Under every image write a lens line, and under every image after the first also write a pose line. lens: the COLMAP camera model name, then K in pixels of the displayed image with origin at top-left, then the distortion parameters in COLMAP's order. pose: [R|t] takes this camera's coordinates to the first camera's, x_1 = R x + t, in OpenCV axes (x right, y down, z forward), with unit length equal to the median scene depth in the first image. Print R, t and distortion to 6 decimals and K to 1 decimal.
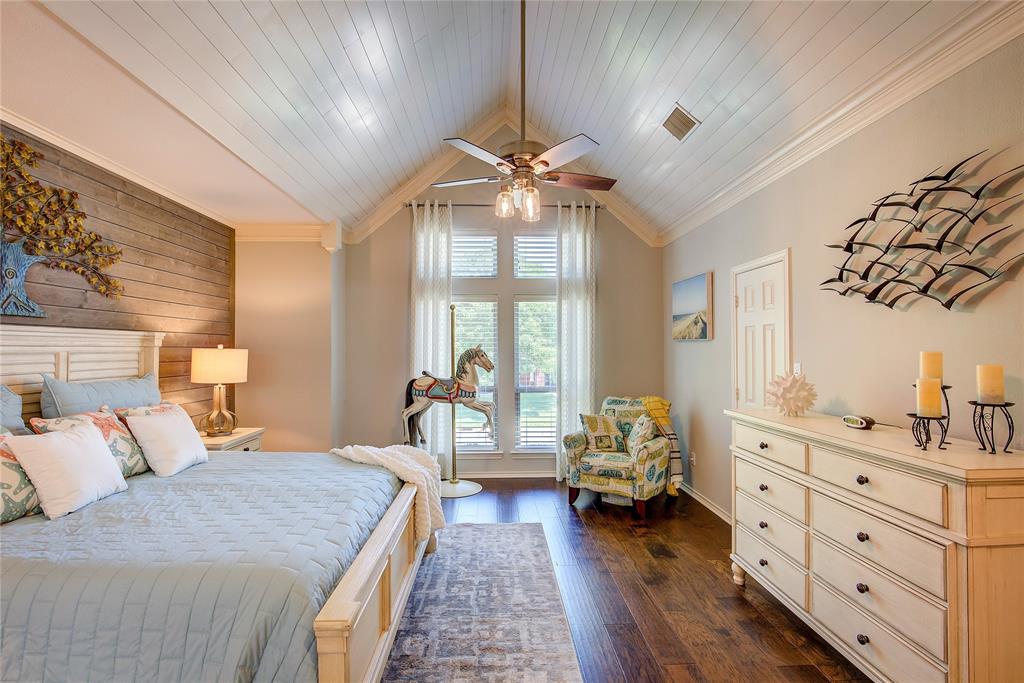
lens RADIAL K [[466.0, 0, 511.2], [0, 466.0, 338.4], [0, 0, 1]] dist [-0.033517, 0.004351]
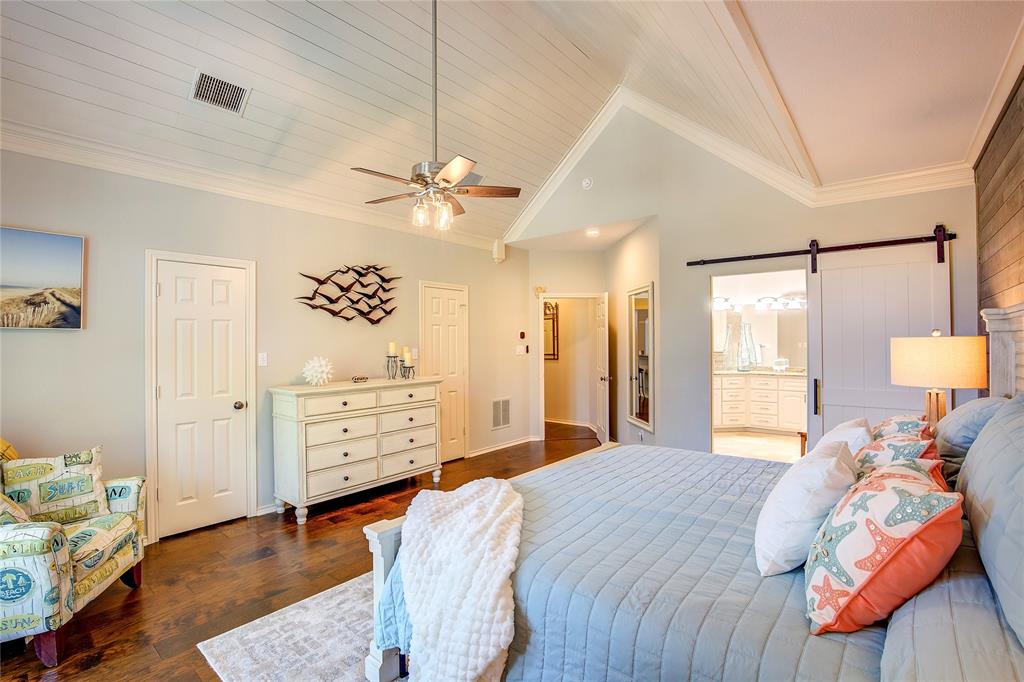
lens RADIAL K [[466.0, 0, 509.8], [0, 466.0, 339.6], [0, 0, 1]] dist [-0.033517, 0.004351]
pose [[-0.744914, 0.010783, 0.667074, -0.608239], [-0.007716, 0.999663, -0.024776, 0.033909], [-0.667116, -0.023603, -0.744580, 1.188442]]
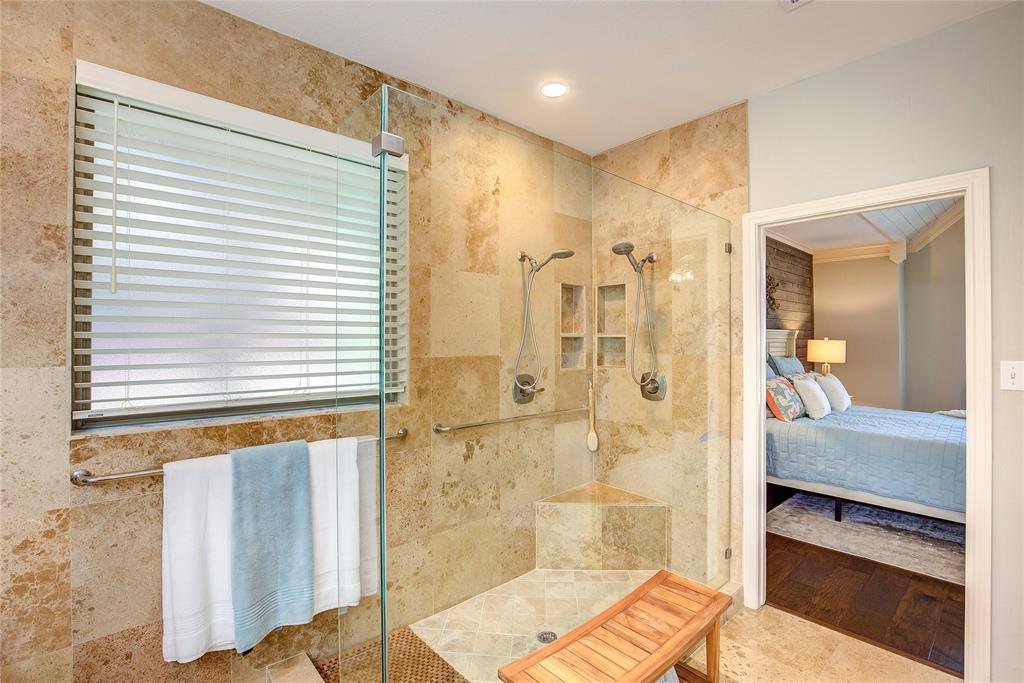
lens RADIAL K [[466.0, 0, 513.6], [0, 466.0, 344.3], [0, 0, 1]] dist [-0.033517, 0.004351]
pose [[0.643897, 0.009443, -0.765054, -0.141967], [0.012496, 0.999661, 0.022855, -0.010307], [0.765010, -0.024276, 0.643561, -0.745944]]
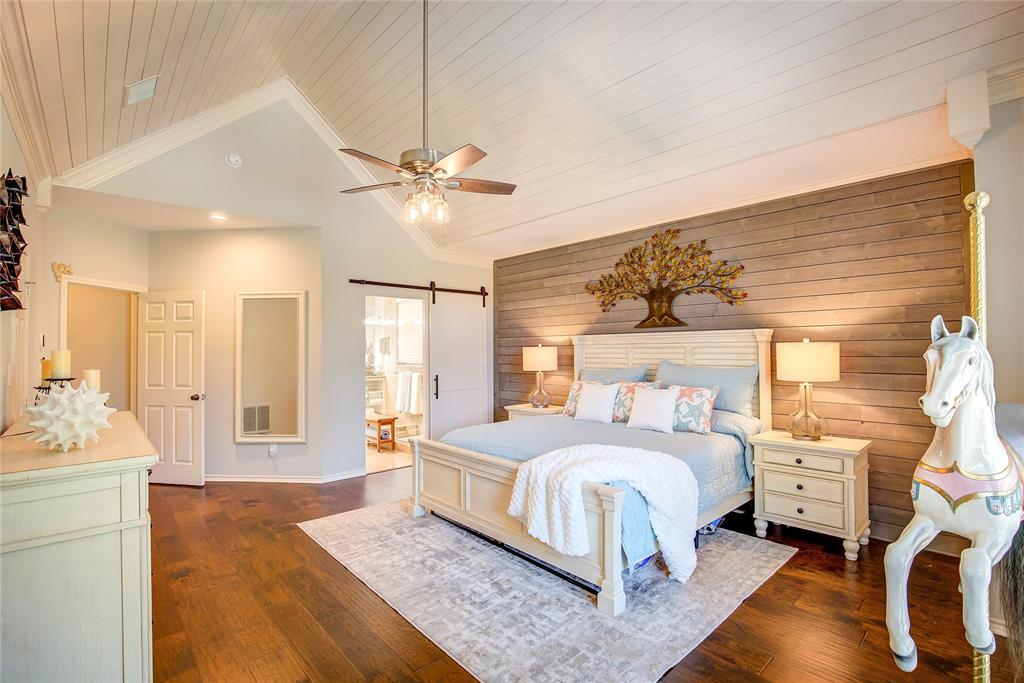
lens RADIAL K [[466.0, 0, 509.4], [0, 466.0, 341.5], [0, 0, 1]] dist [-0.033517, 0.004351]
pose [[-0.760983, -0.001400, -0.648770, 0.388589], [0.024192, 0.999241, -0.030533, 0.033448], [0.648320, -0.038930, -0.760372, 1.310437]]
